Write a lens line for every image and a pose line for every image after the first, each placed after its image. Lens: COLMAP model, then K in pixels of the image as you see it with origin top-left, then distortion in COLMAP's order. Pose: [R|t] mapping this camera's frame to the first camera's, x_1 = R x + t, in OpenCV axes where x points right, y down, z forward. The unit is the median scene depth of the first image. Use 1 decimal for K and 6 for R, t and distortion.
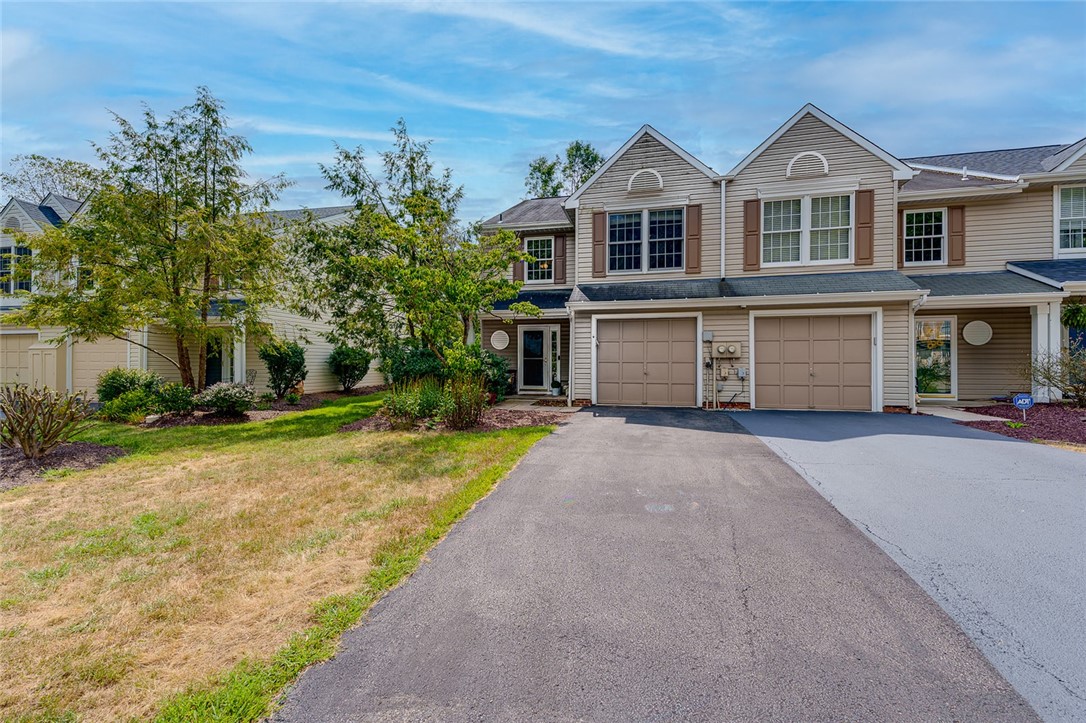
lens RADIAL K [[435.6, 0, 522.1], [0, 435.6, 355.5], [0, 0, 1]] dist [-0.000160, -0.000321]
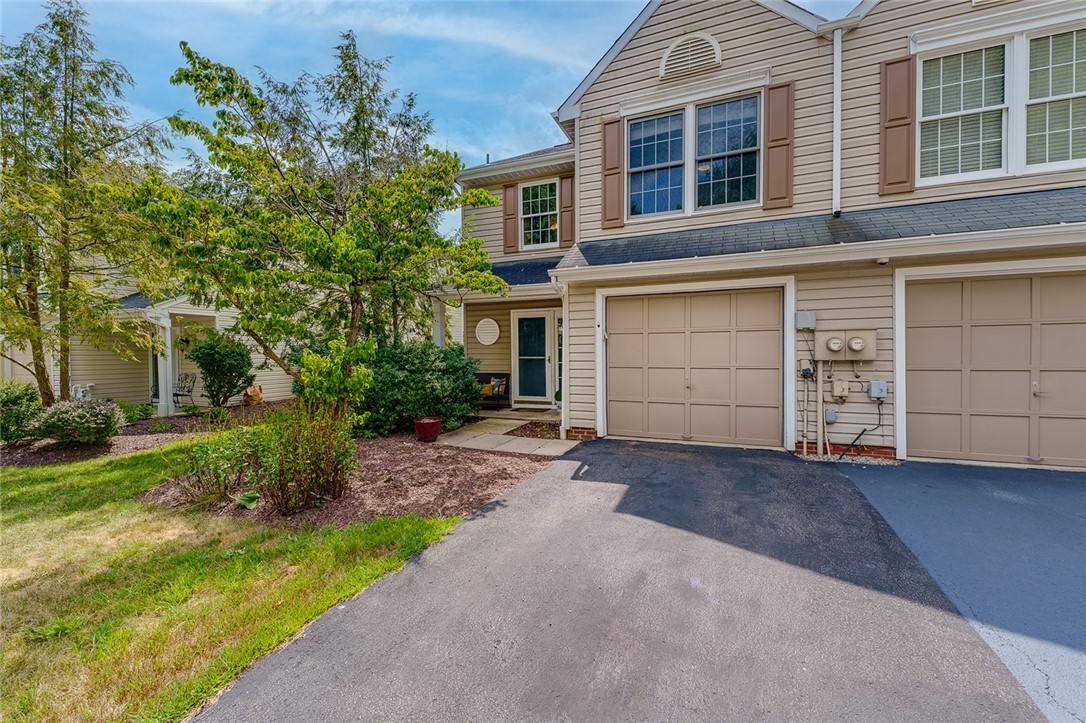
lens RADIAL K [[447.2, 0, 522.0], [0, 447.2, 355.9], [0, 0, 1]] dist [0.013615, -0.008573]
pose [[0.988335, -0.010759, -0.151918, 0.153845], [0.014802, 0.999565, 0.025507, -0.018528], [0.151578, -0.027458, 0.988064, 0.375285]]
